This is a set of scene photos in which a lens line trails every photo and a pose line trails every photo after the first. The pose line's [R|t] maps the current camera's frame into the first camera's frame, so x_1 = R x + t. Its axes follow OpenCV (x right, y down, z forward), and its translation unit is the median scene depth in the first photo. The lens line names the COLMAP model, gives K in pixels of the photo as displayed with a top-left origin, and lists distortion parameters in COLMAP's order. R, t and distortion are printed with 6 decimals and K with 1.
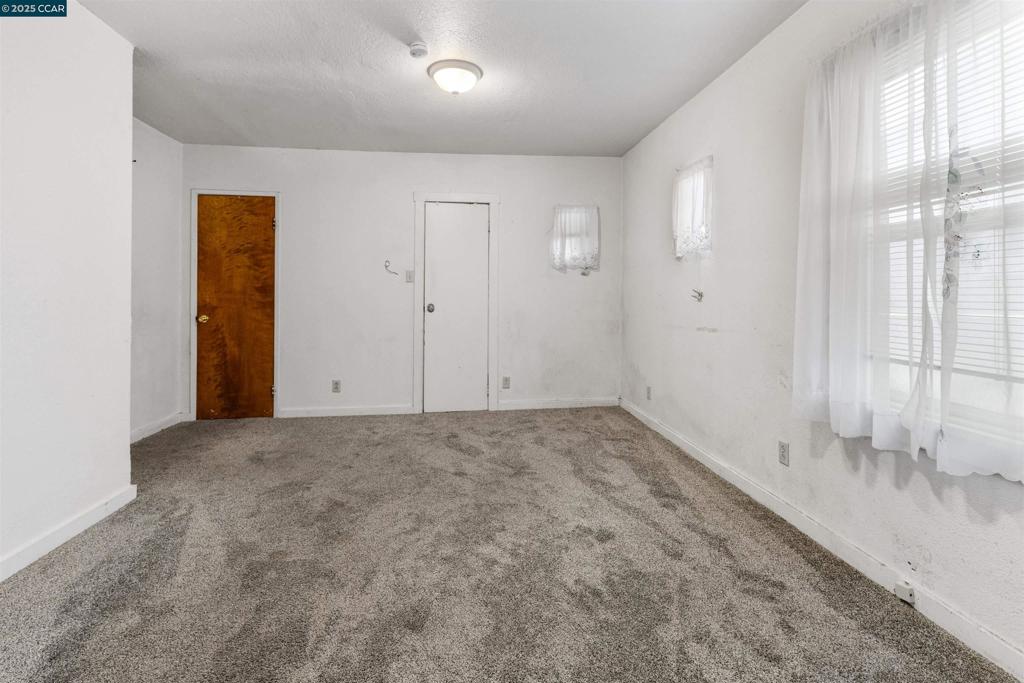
lens RADIAL K [[477.1, 0, 512.2], [0, 477.1, 292.2], [0, 0, 1]] dist [0.003498, -0.000933]
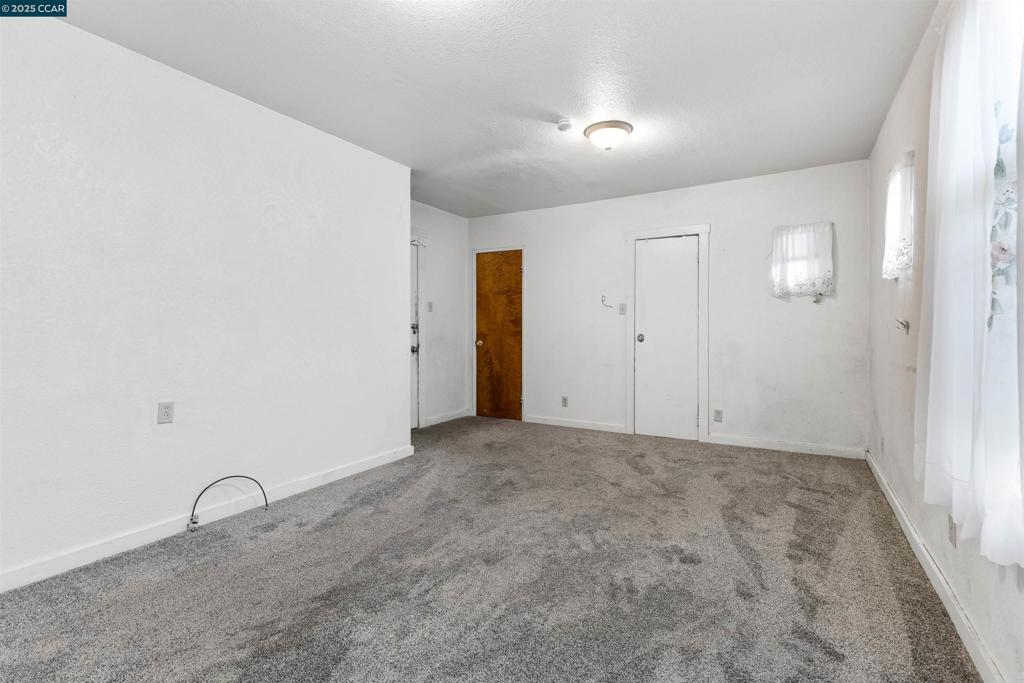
lens RADIAL K [[468.1, 0, 513.1], [0, 468.1, 322.3], [0, 0, 1]] dist [0.005020, -0.000261]
pose [[0.795970, -0.005086, -0.605315, 0.264921], [0.003944, 0.999987, -0.003215, 0.000154], [0.605324, 0.000172, 0.795980, -0.020328]]
